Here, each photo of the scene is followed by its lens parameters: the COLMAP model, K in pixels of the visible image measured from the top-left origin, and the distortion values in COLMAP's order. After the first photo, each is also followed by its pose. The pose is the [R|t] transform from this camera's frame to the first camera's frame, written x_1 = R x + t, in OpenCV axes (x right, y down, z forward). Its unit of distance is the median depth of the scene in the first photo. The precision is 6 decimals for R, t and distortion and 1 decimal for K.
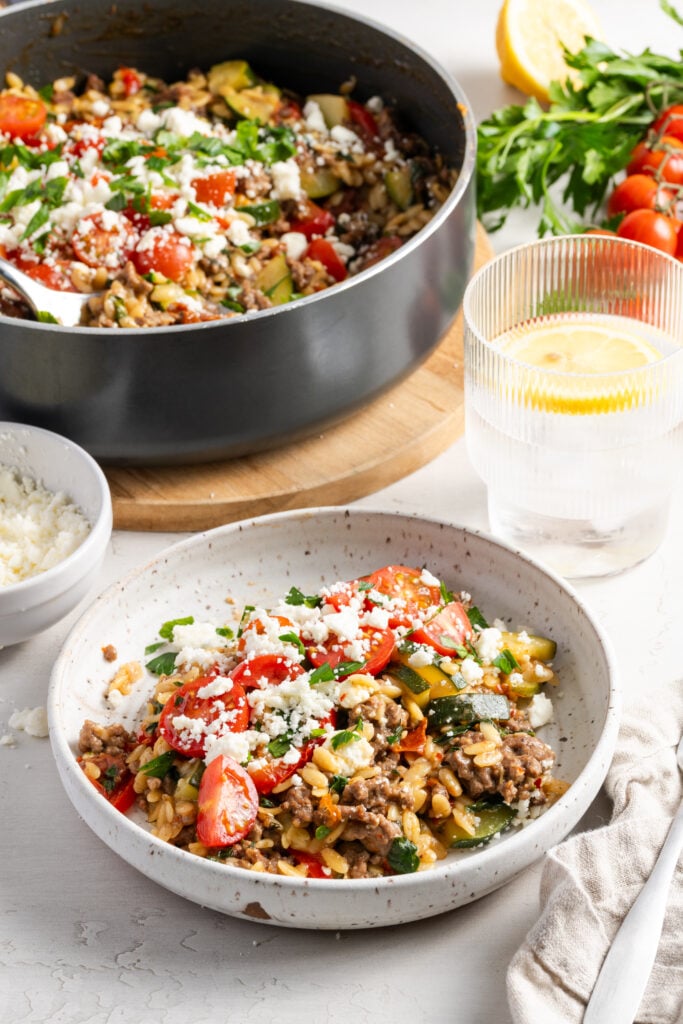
lens RADIAL K [[3188.3, 0, 340.3], [0, 3188.3, 513.4], [0, 0, 1]] dist [0.008317, 0.000000]
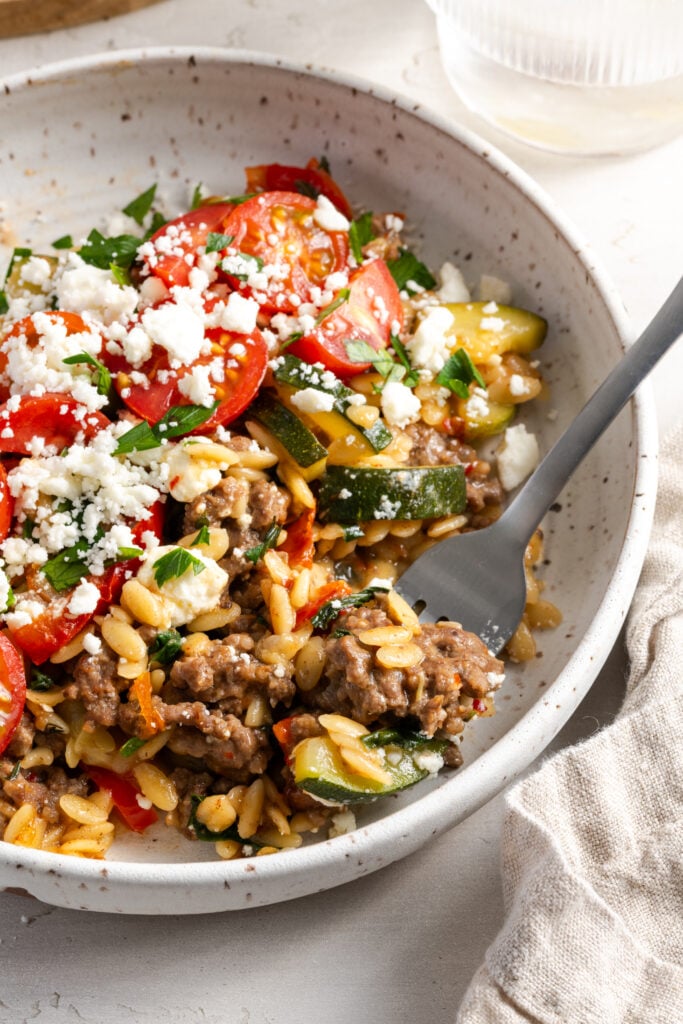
lens RADIAL K [[3567.3, 0, 351.8], [0, 3567.3, 514.8], [0, 0, 1]] dist [0.023065, 0.000000]
pose [[0.999823, 0.001325, 0.018762, 0.020561], [-0.007720, 0.938520, 0.345140, -0.157557], [-0.017151, -0.345224, 0.938364, 0.390430]]
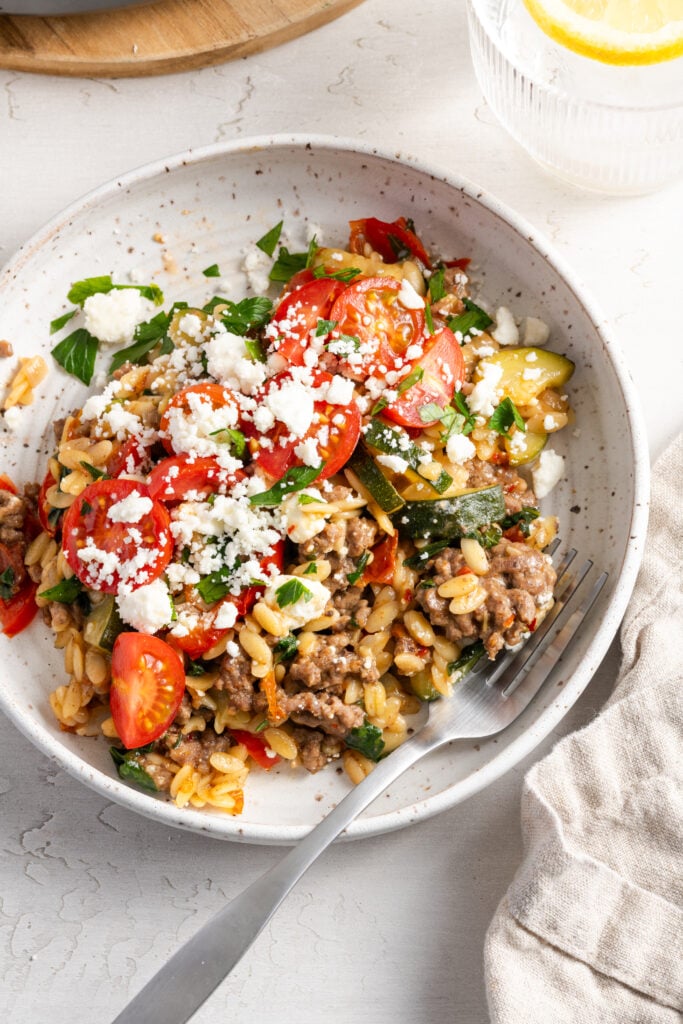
lens RADIAL K [[3188.3, 0, 334.5], [0, 3188.3, 508.9], [0, 0, 1]] dist [0.008317, 0.000000]
pose [[0.999264, 0.013748, -0.035809, 0.039191], [0.011430, 0.784426, 0.620117, -0.429927], [0.036615, -0.620070, 0.783692, 0.383663]]
